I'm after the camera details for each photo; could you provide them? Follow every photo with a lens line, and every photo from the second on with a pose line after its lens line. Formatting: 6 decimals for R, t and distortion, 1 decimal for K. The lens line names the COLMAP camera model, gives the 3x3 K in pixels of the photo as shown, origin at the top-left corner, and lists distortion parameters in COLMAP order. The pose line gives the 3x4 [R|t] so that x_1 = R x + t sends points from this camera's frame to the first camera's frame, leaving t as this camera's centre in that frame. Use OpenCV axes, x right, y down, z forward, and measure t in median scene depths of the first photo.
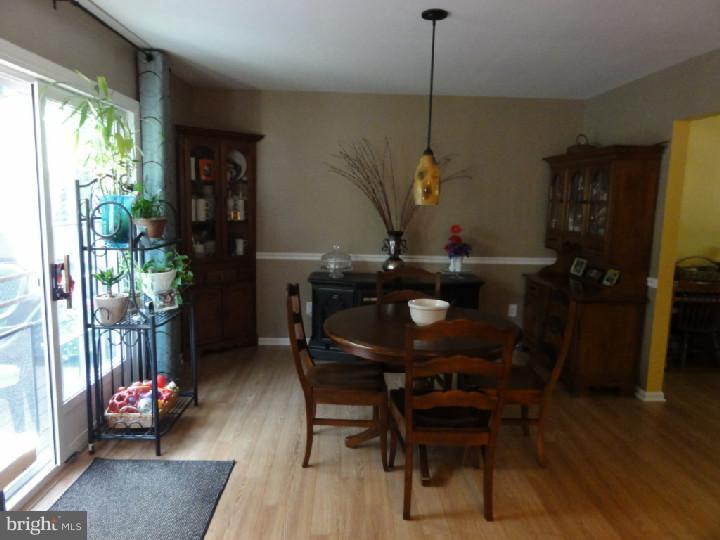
lens RADIAL K [[513.2, 0, 372.2], [0, 513.2, 269.7], [0, 0, 1]] dist [0.001580, -0.001466]
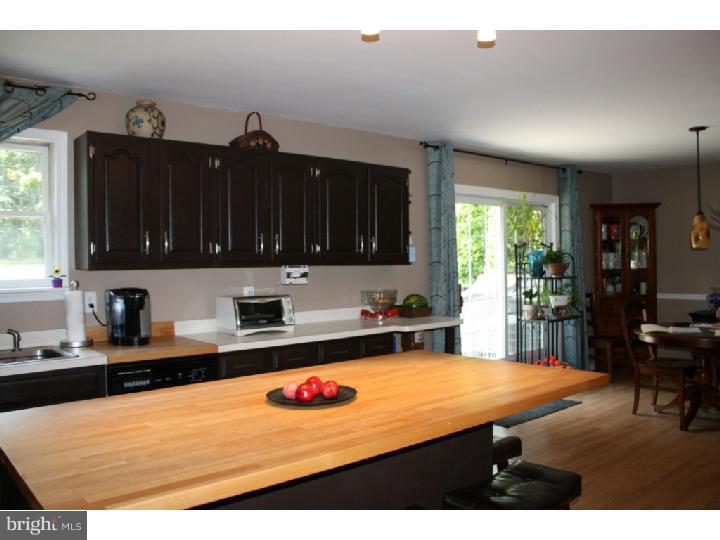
lens RADIAL K [[600.2, 0, 360.8], [0, 600.2, 259.3], [0, 0, 1]] dist [-0.177109, 0.151589]
pose [[0.599936, -0.036742, -0.799204, 0.515958], [-0.080406, 0.991118, -0.105924, 0.100295], [0.795997, 0.127808, 0.591653, -0.471288]]
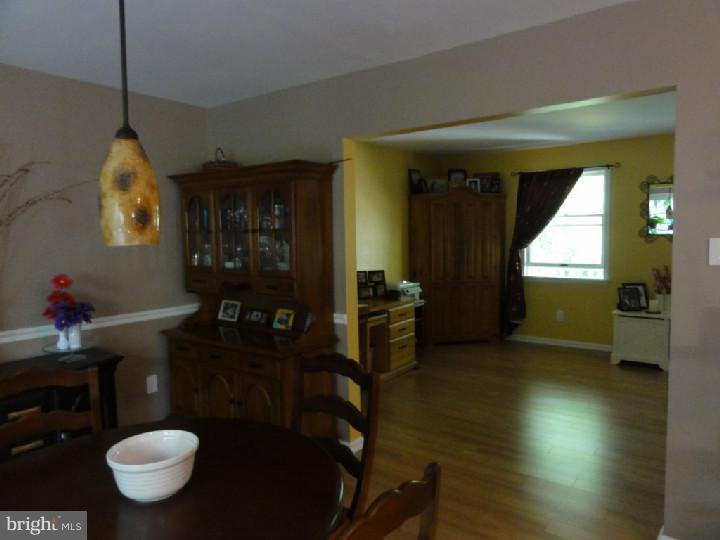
lens RADIAL K [[513.2, 0, 372.2], [0, 513.2, 269.7], [0, 0, 1]] dist [0.001580, -0.001466]
pose [[0.647332, -0.092983, 0.756515, -0.065894], [0.136148, 0.990675, 0.005266, -0.047770], [-0.749950, 0.099589, 0.653955, 0.324831]]
